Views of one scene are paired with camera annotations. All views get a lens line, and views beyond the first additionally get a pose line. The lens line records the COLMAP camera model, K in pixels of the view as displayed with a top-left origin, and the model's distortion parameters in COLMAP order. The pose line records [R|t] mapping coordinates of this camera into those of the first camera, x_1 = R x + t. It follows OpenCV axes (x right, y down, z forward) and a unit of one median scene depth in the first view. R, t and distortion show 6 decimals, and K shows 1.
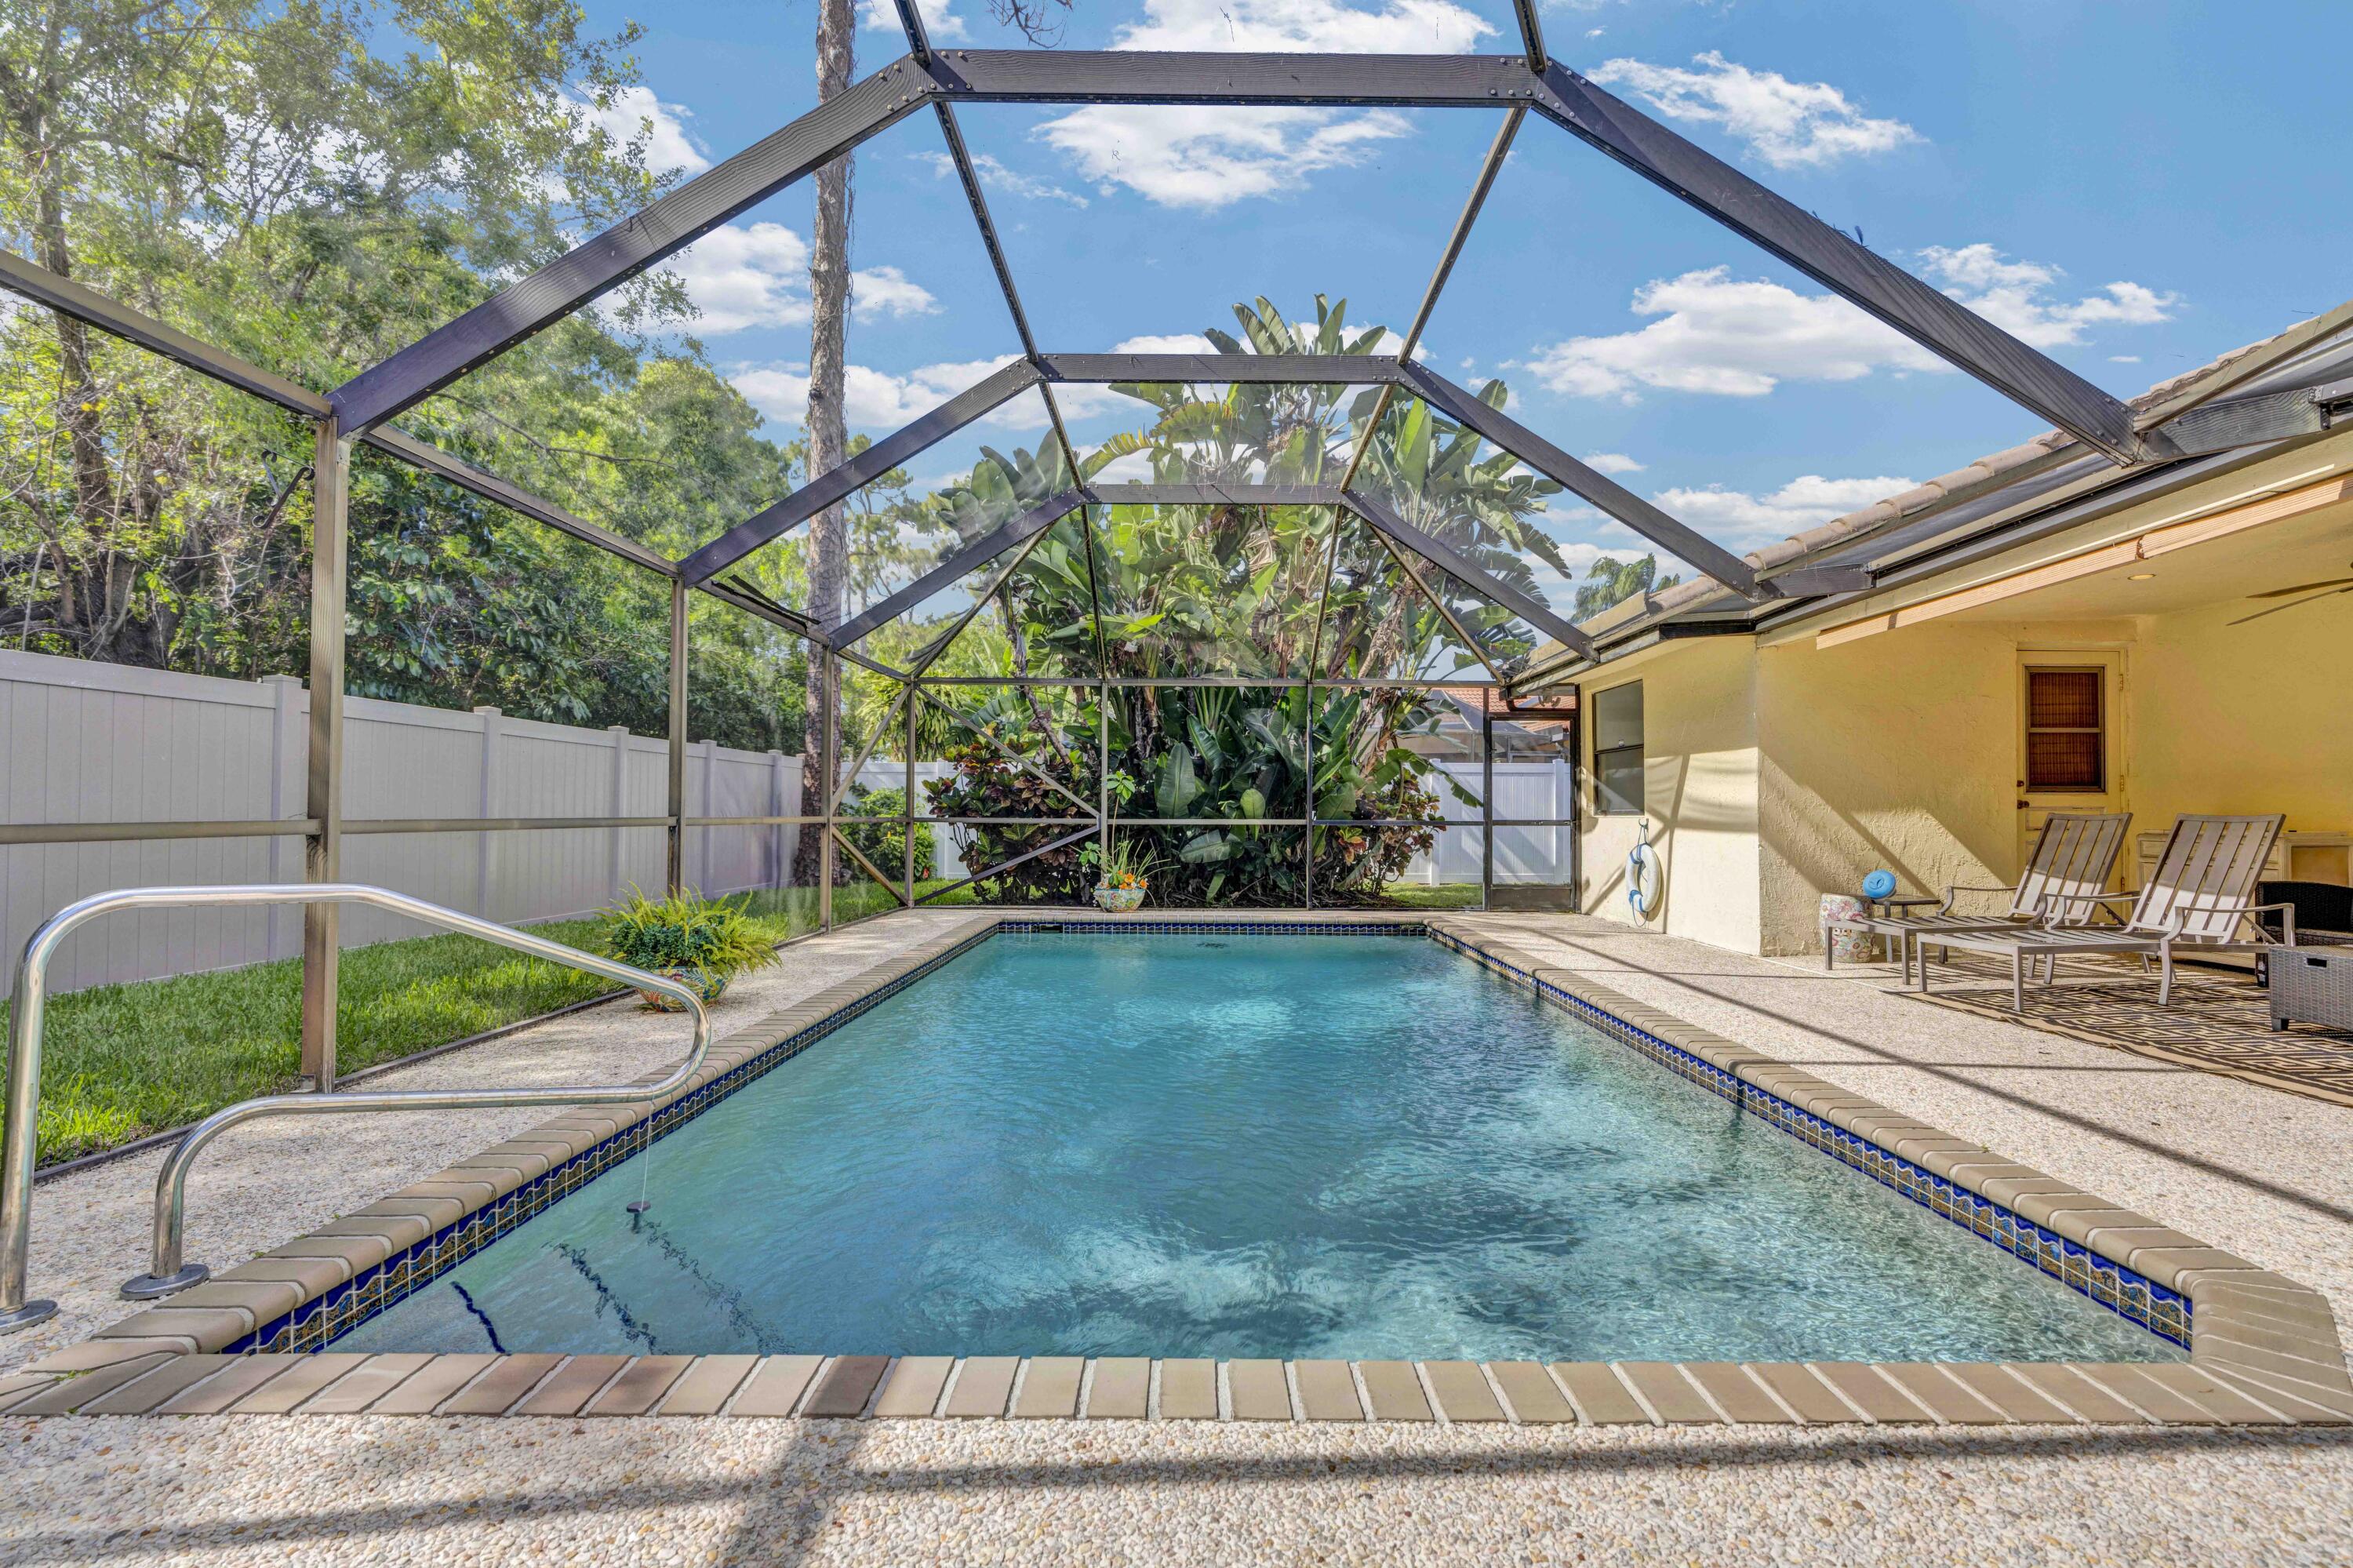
lens RADIAL K [[1064.0, 0, 1183.9], [0, 1064.0, 779.5], [0, 0, 1]] dist [-0.004776, 0.001689]
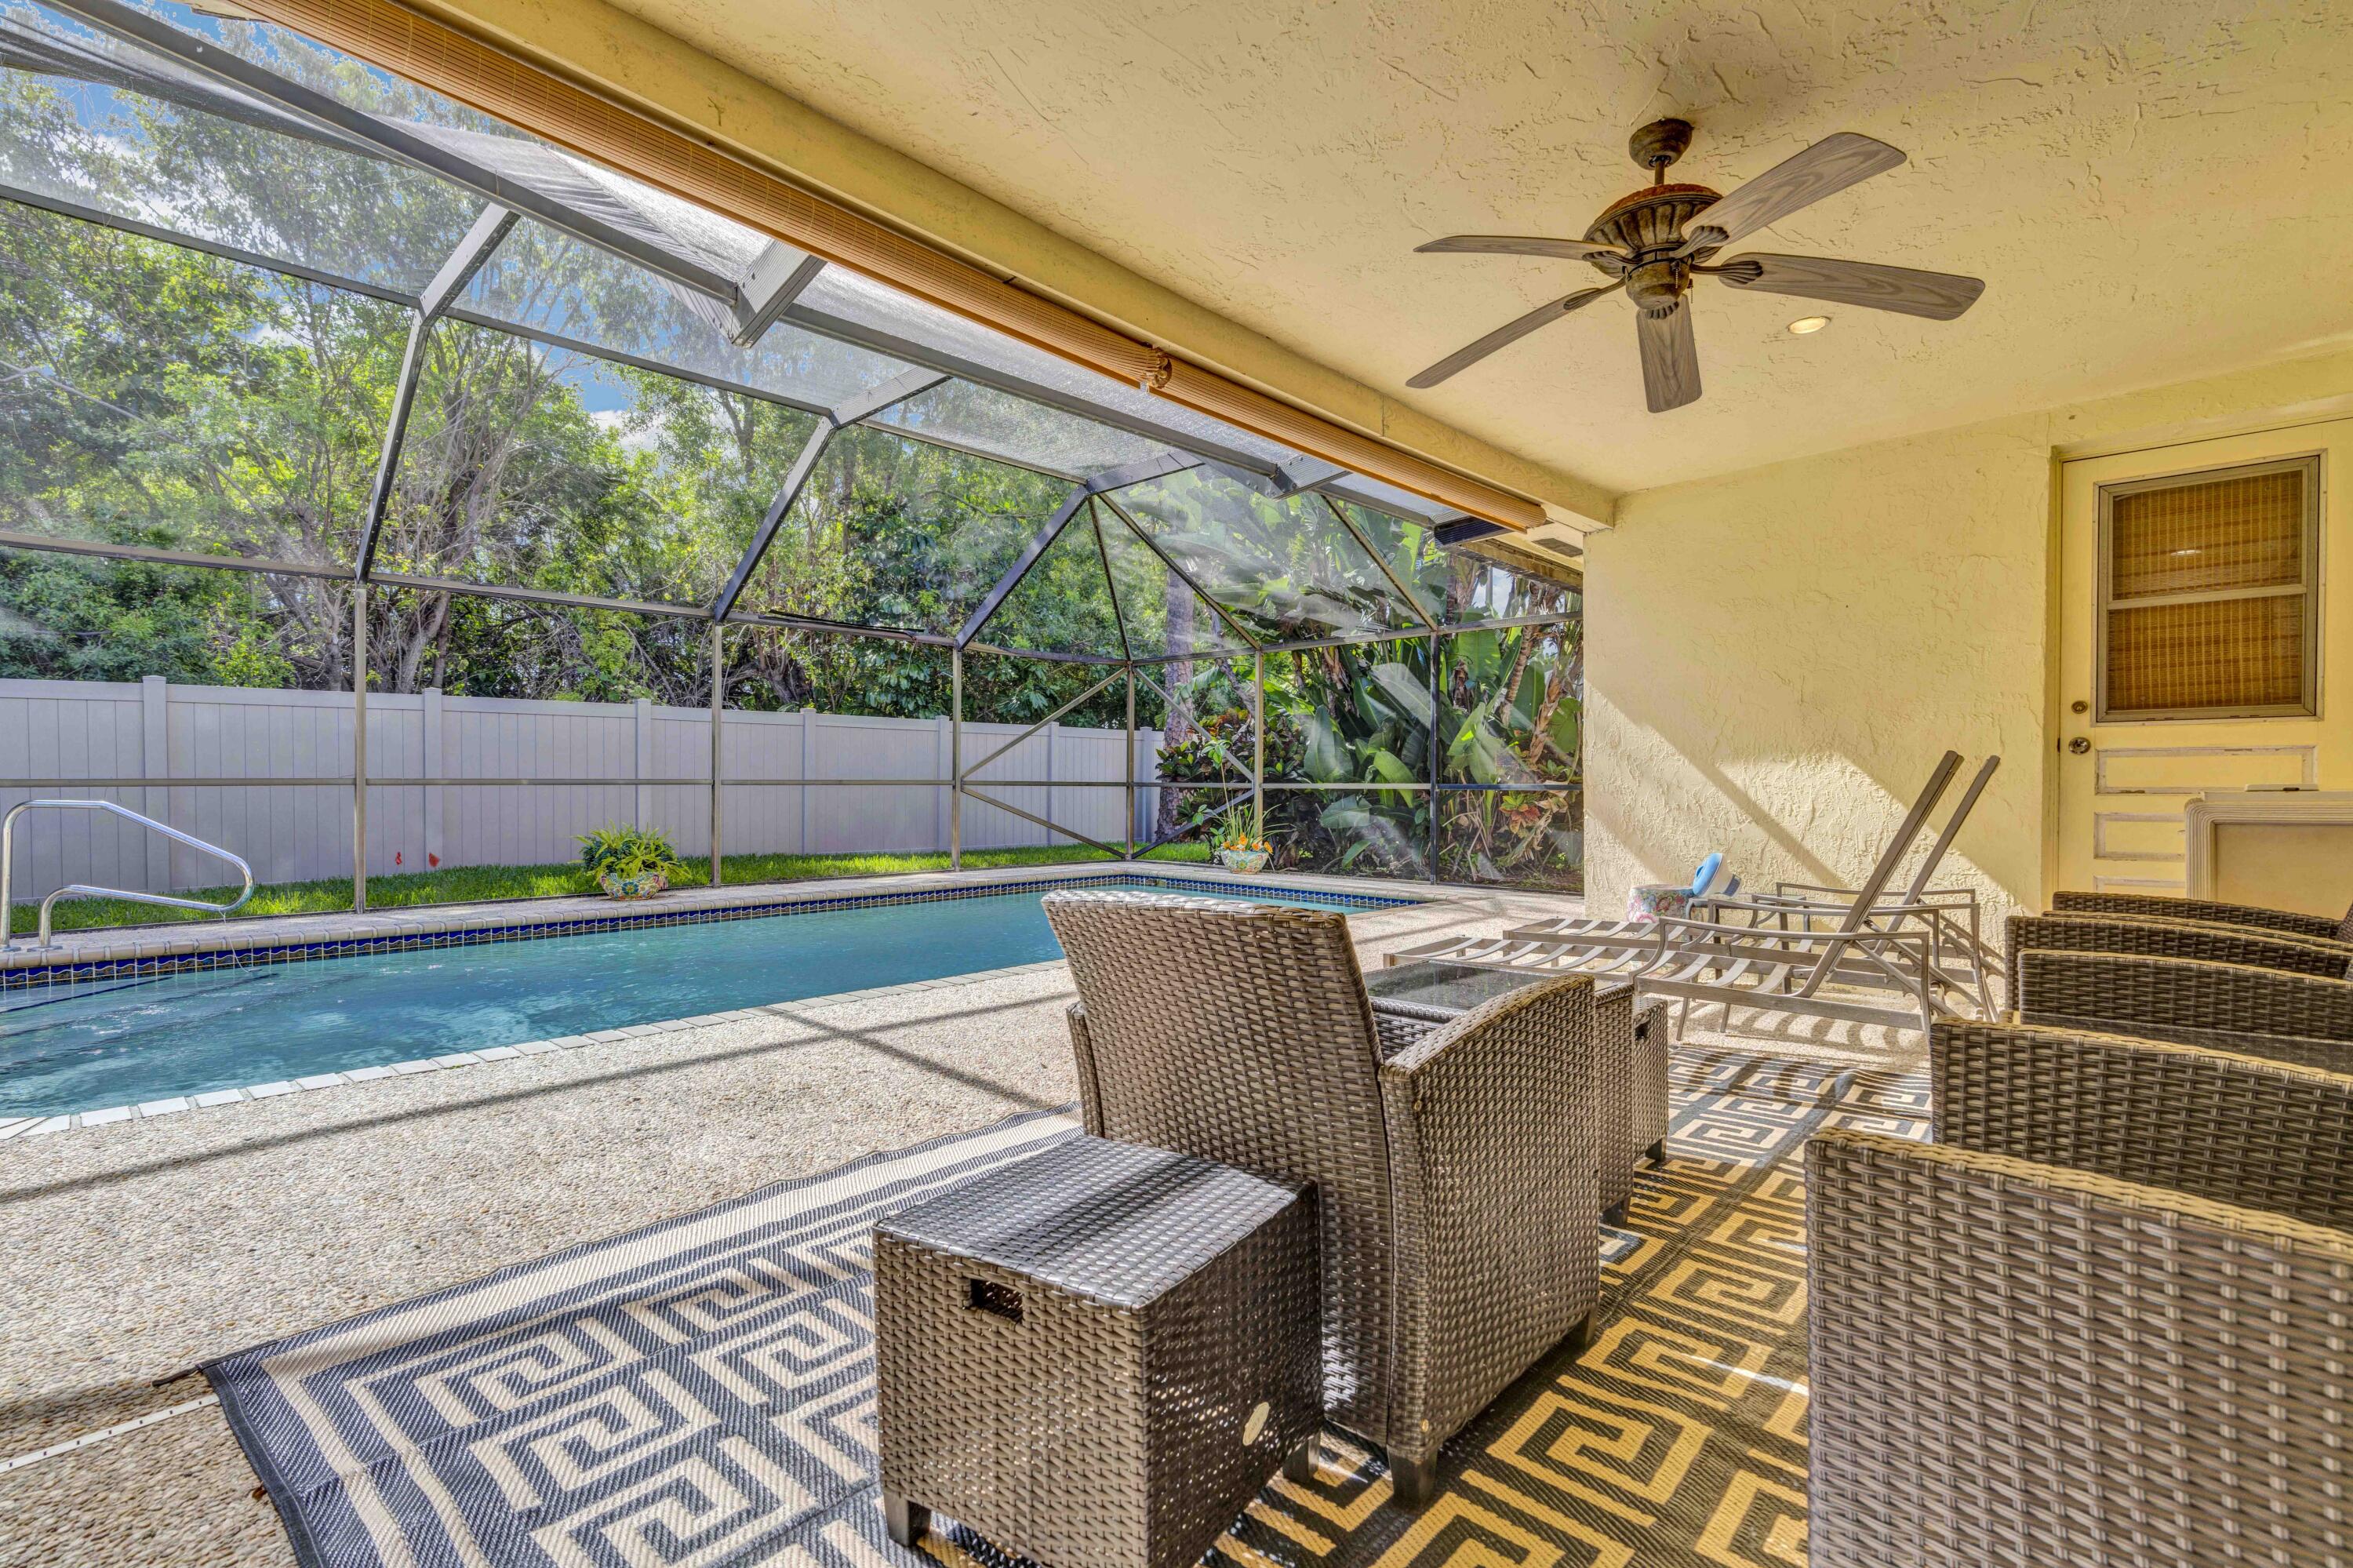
lens RADIAL K [[1064.0, 0, 1175.6], [0, 1064.0, 783.0], [0, 0, 1]] dist [-0.004776, 0.001689]
pose [[0.733241, 0.002467, -0.679964, 0.814405], [0.011532, 0.999804, 0.016063, 0.028265], [0.679871, -0.019619, 0.733070, 0.299896]]
